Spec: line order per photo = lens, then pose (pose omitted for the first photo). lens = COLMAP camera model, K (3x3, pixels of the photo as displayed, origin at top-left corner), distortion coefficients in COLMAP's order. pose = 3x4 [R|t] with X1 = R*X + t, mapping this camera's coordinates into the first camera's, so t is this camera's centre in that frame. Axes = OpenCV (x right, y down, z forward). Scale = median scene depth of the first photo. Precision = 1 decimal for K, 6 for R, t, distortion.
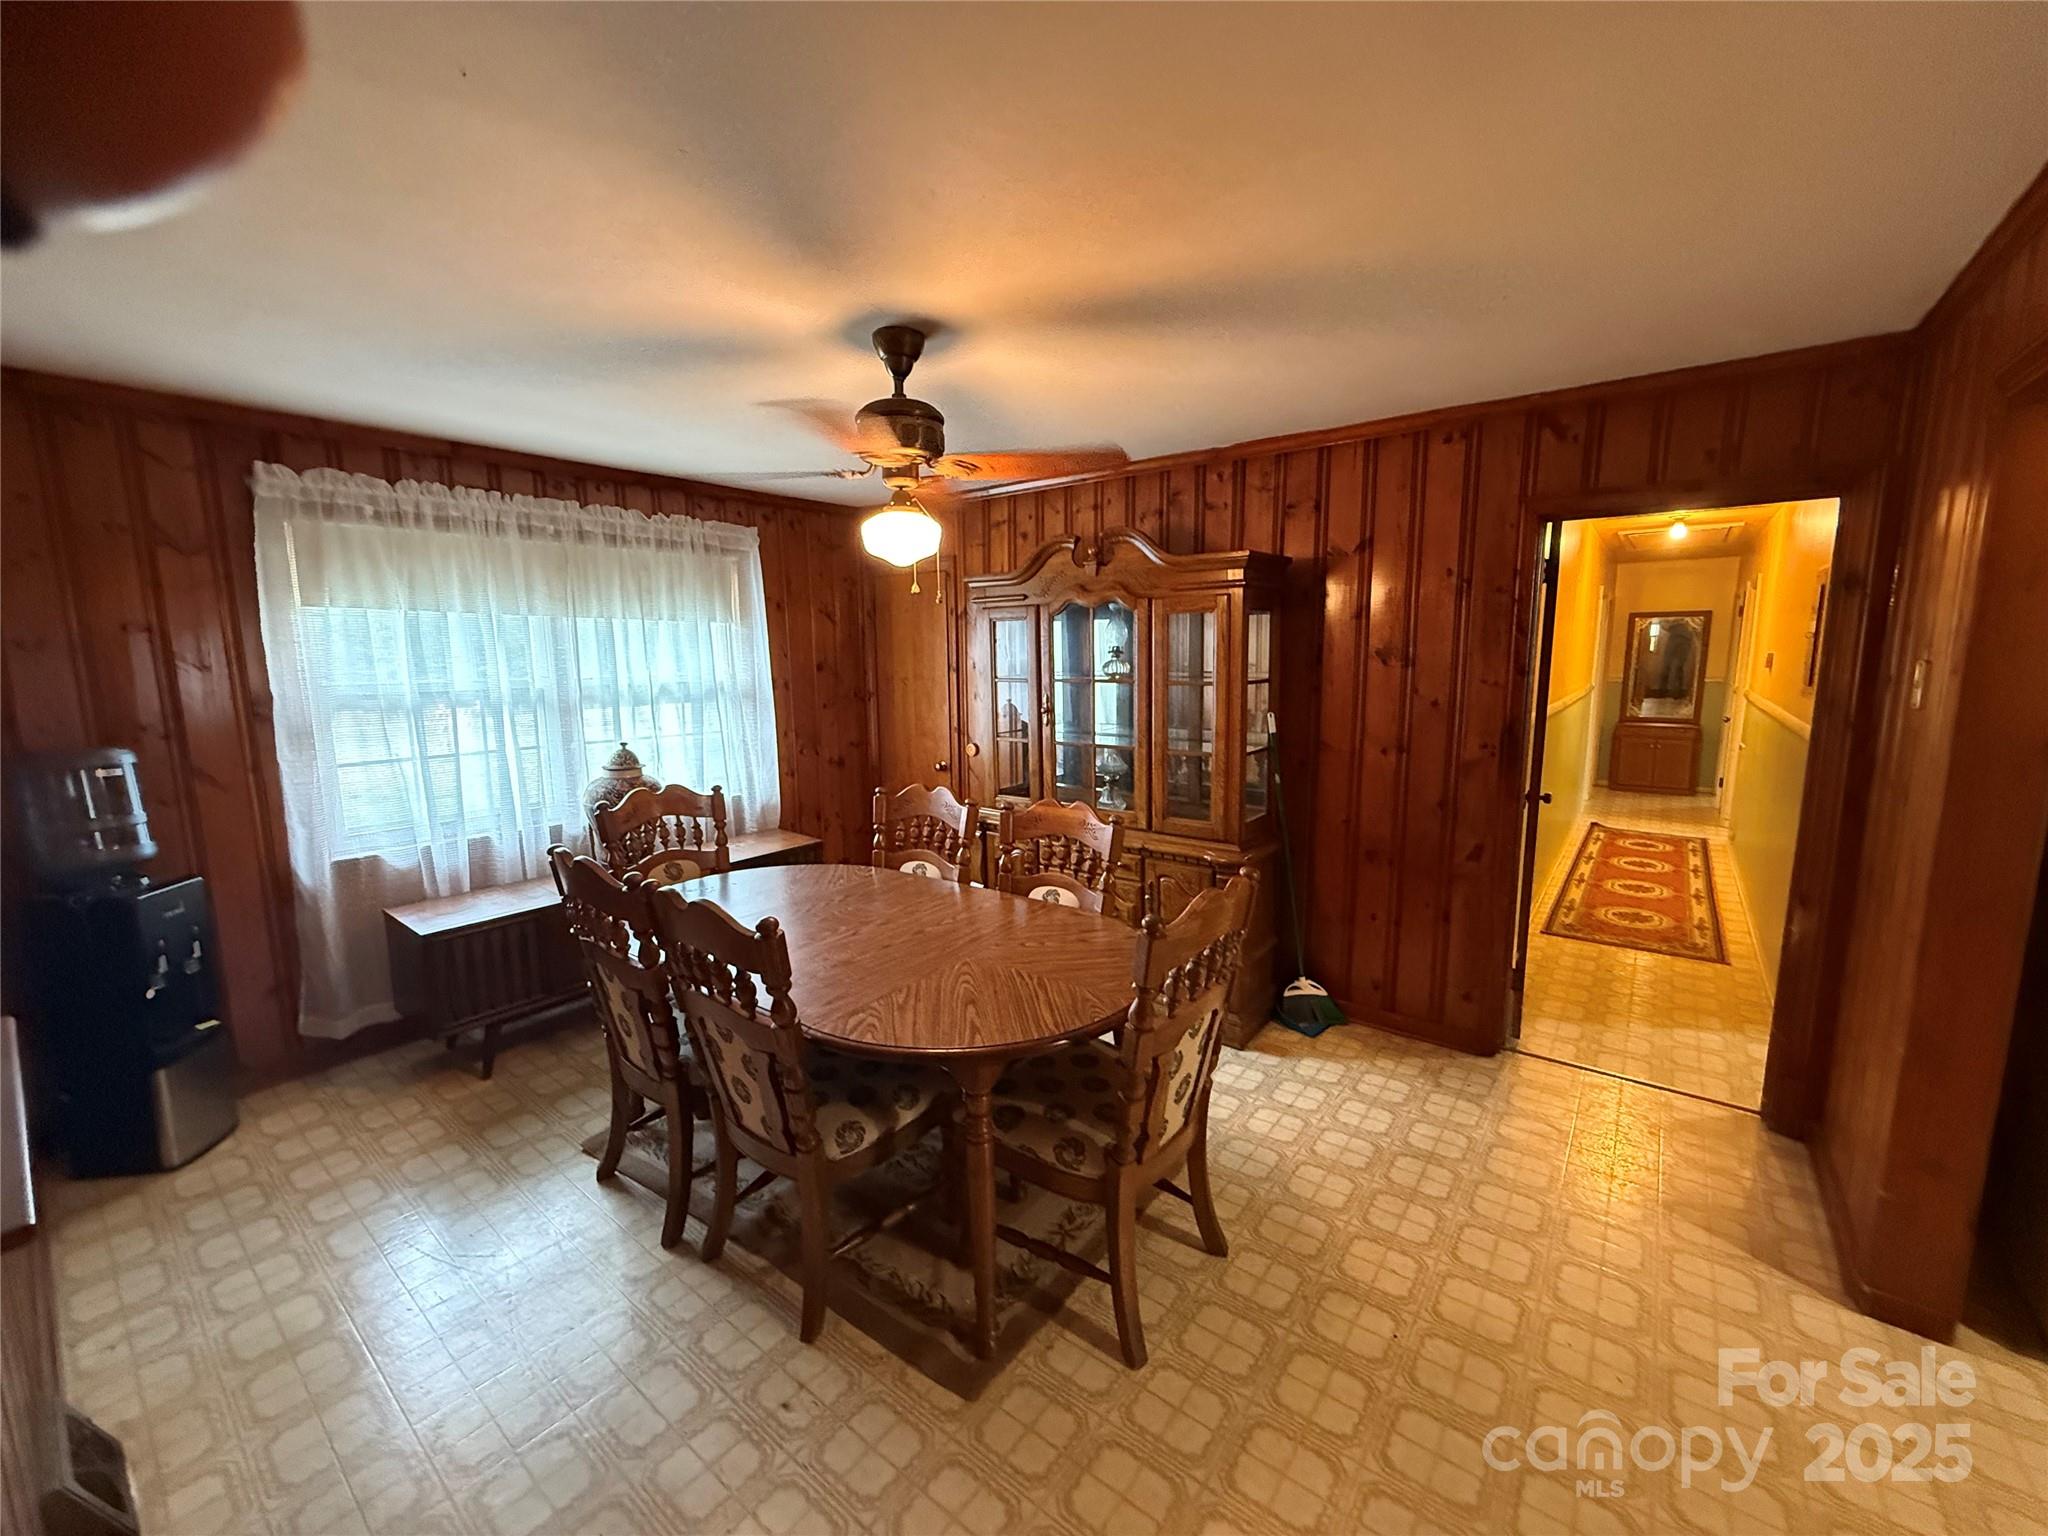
lens RADIAL K [[809.8, 0, 1024.0], [0, 809.8, 768.0], [0, 0, 1]] dist [0.001318, 0.000104]
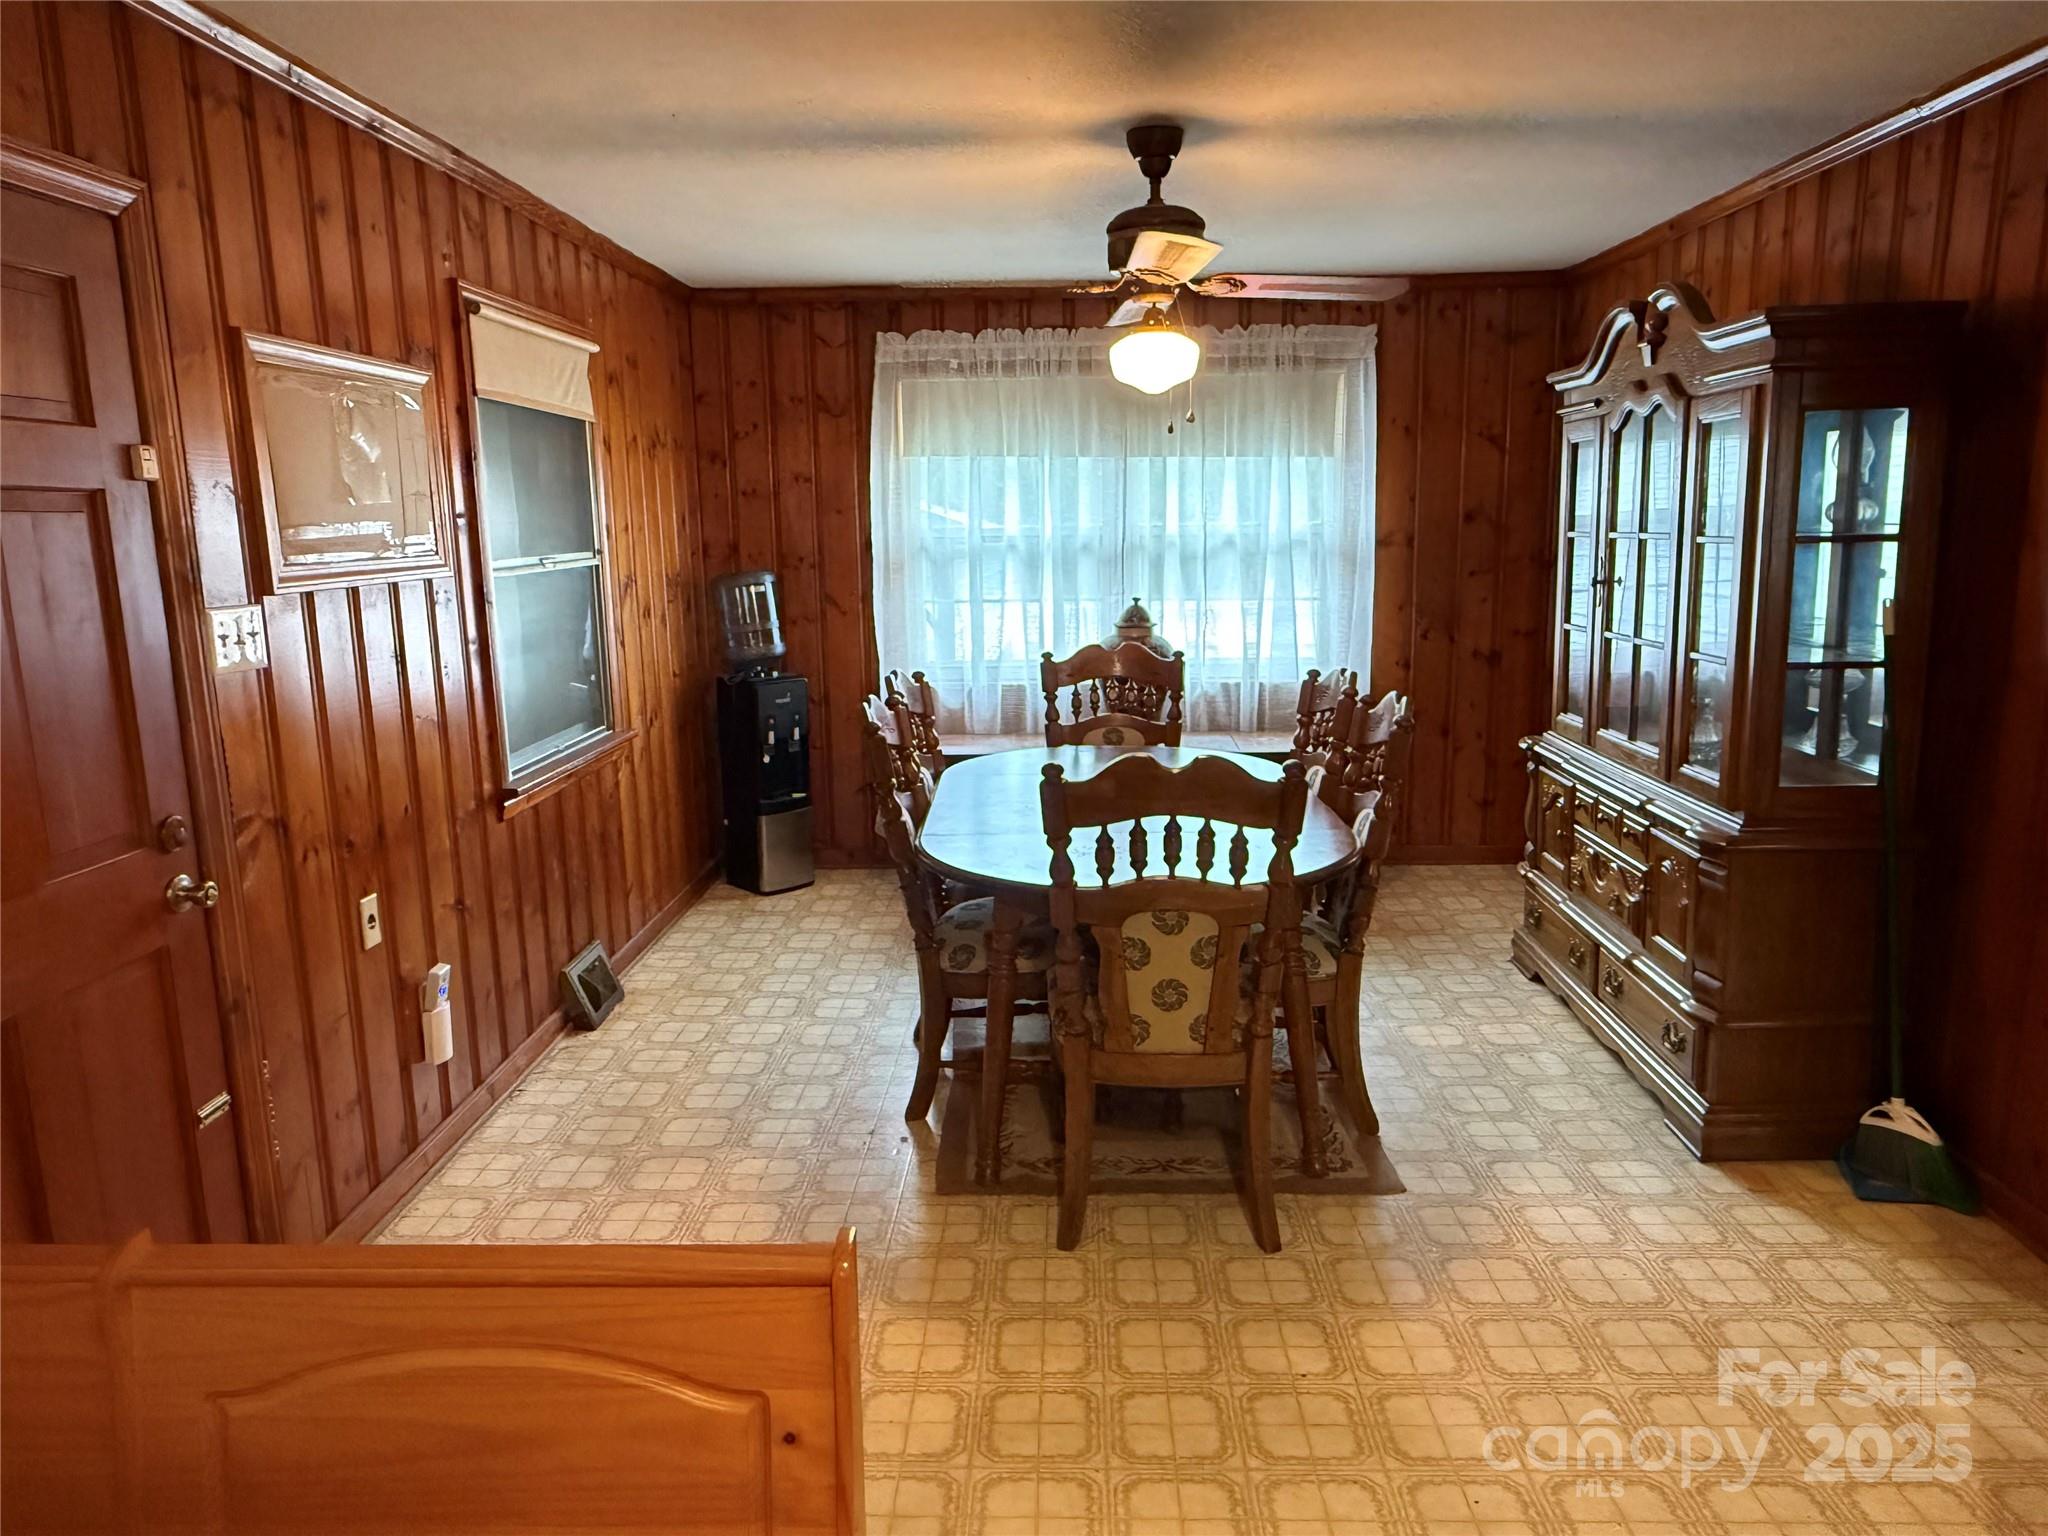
lens RADIAL K [[1368.0, 0, 1021.0], [0, 1368.0, 773.0], [0, 0, 1]] dist [-0.004075, -0.003526]
pose [[0.592534, 0.151305, -0.791208, 0.775986], [-0.108553, 0.988240, 0.107689, 0.013817], [0.798198, 0.022079, 0.601990, -0.008025]]
